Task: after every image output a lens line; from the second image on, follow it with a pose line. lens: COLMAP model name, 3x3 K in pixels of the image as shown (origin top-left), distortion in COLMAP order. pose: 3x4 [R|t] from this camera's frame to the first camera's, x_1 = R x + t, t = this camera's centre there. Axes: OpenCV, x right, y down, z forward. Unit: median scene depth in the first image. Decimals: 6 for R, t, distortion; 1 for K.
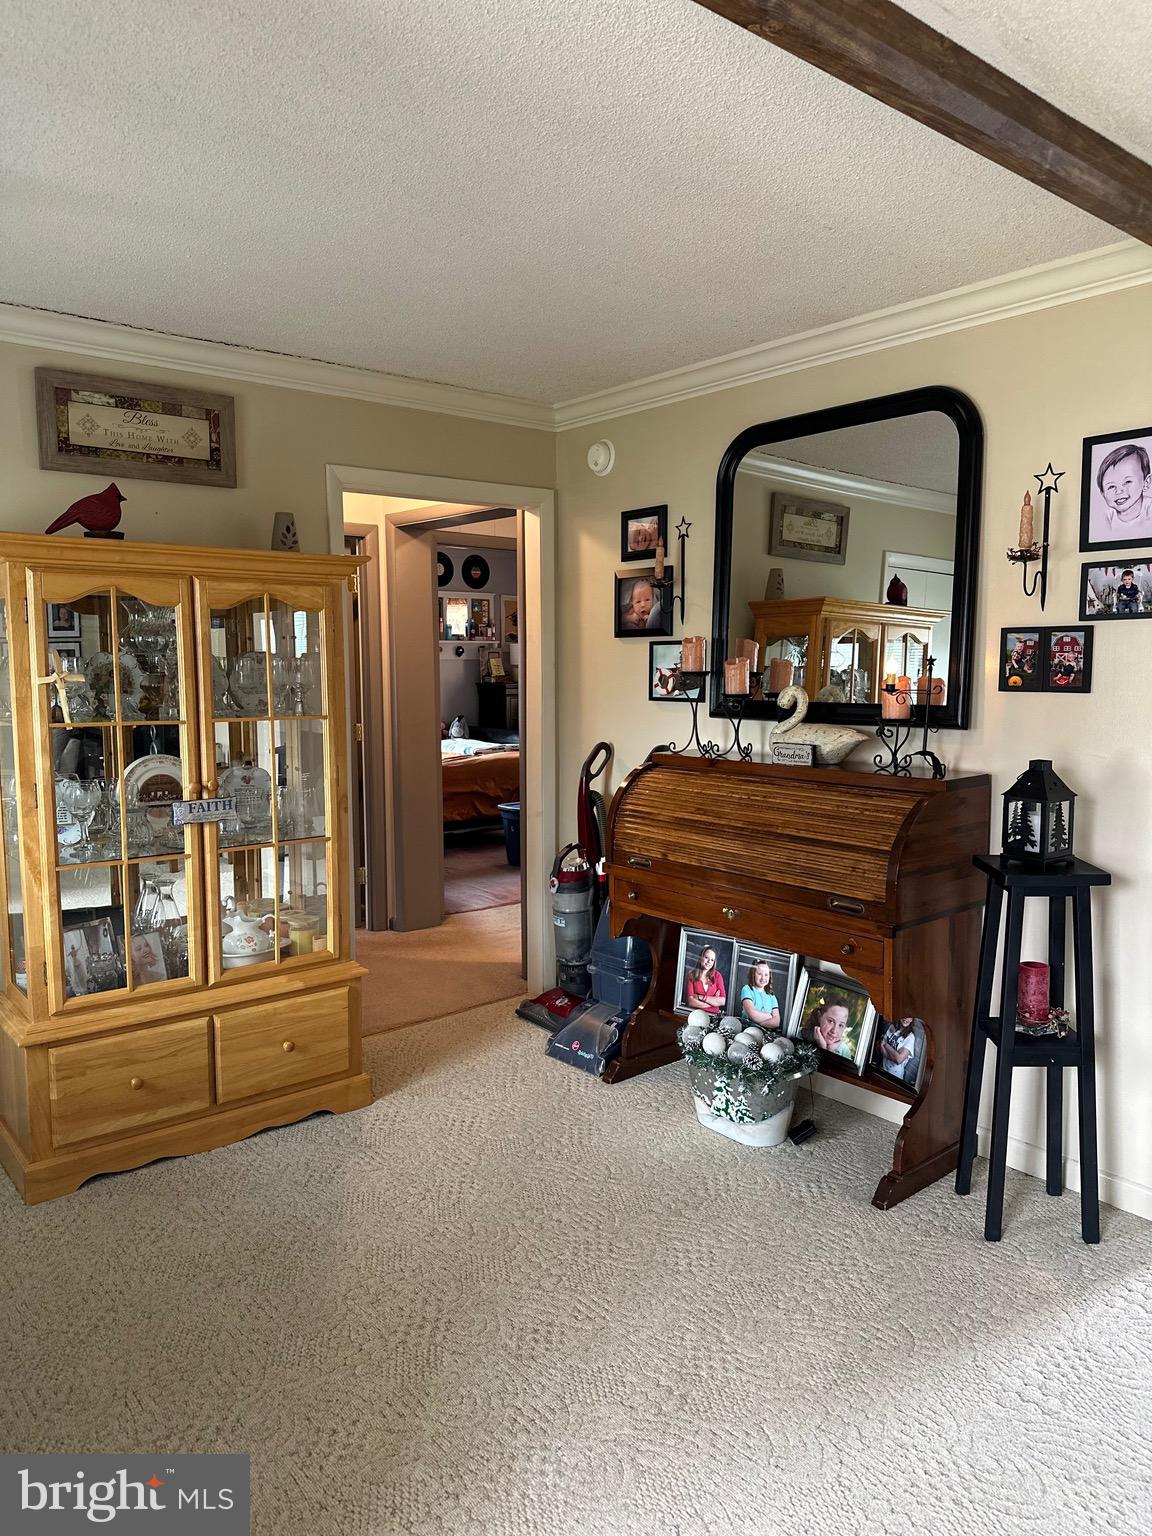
lens RADIAL K [[1091.2, 0, 579.7], [0, 1091.2, 782.3], [0, 0, 1]] dist [0.157412, -0.294372]
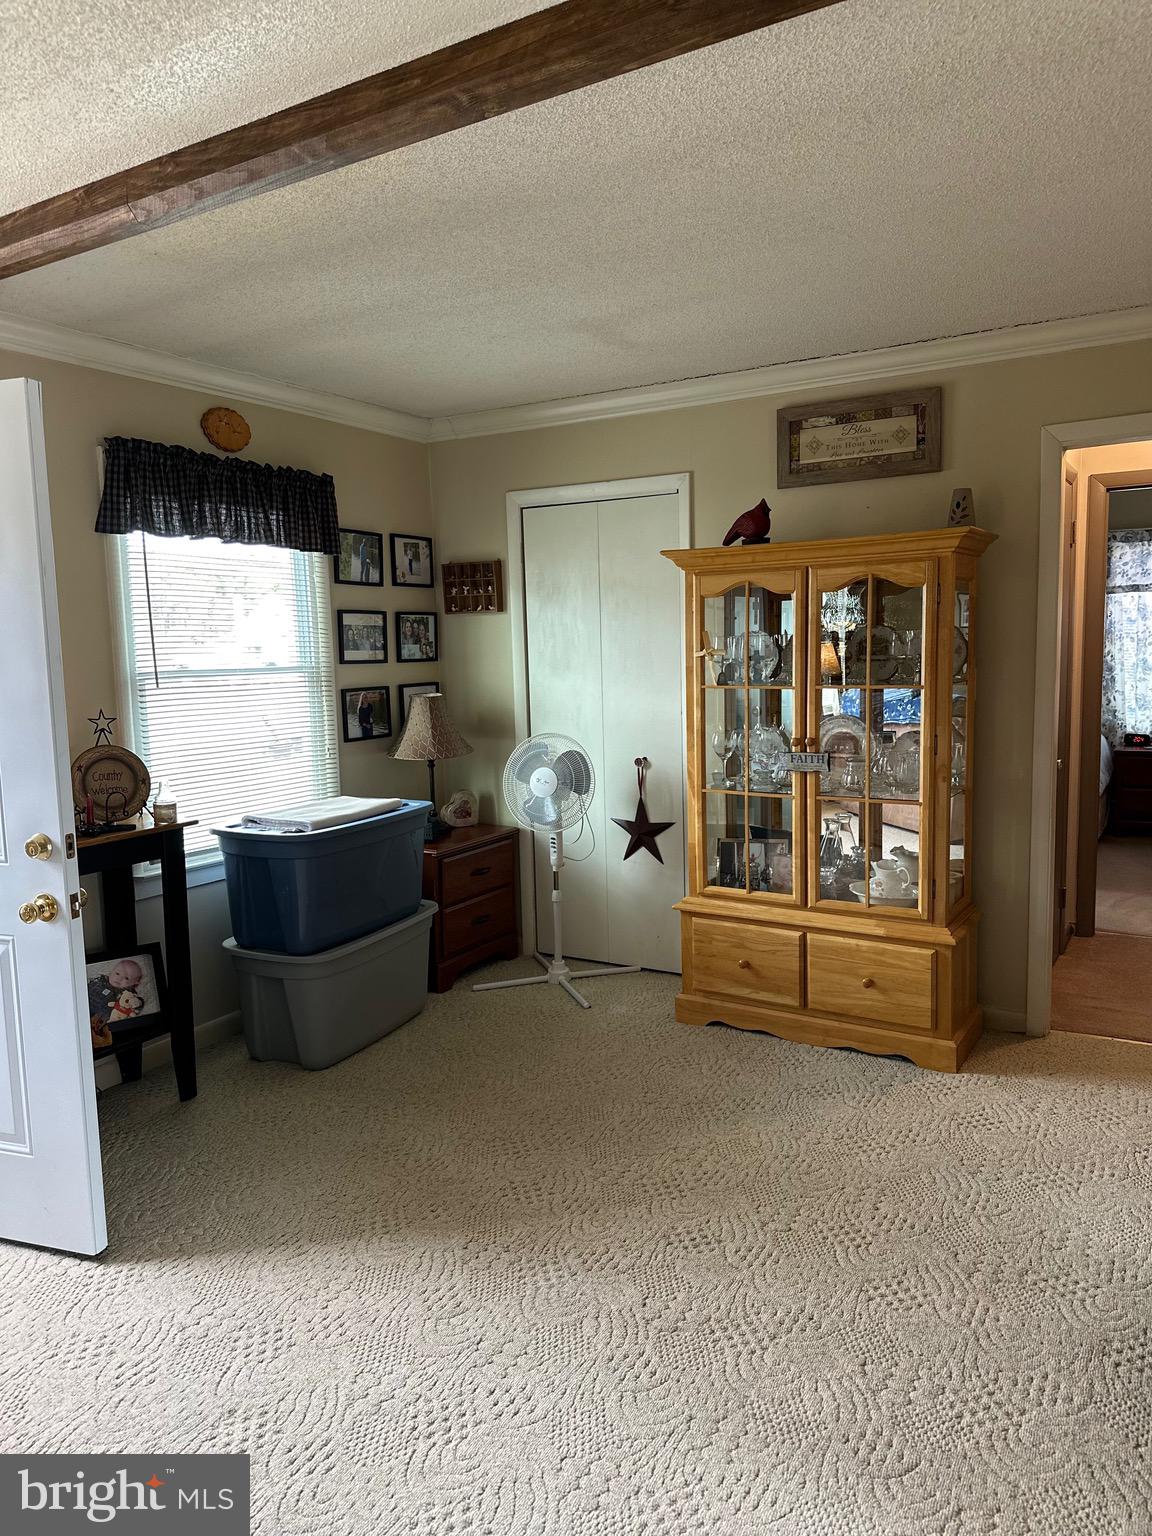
lens RADIAL K [[1091.2, 0, 579.7], [0, 1091.2, 782.3], [0, 0, 1]] dist [0.157412, -0.294372]
pose [[0.317277, 0.117142, -0.941070, 0.690158], [-0.082850, 0.991971, 0.095545, -0.044815], [0.944707, 0.047654, 0.324435, 0.372421]]
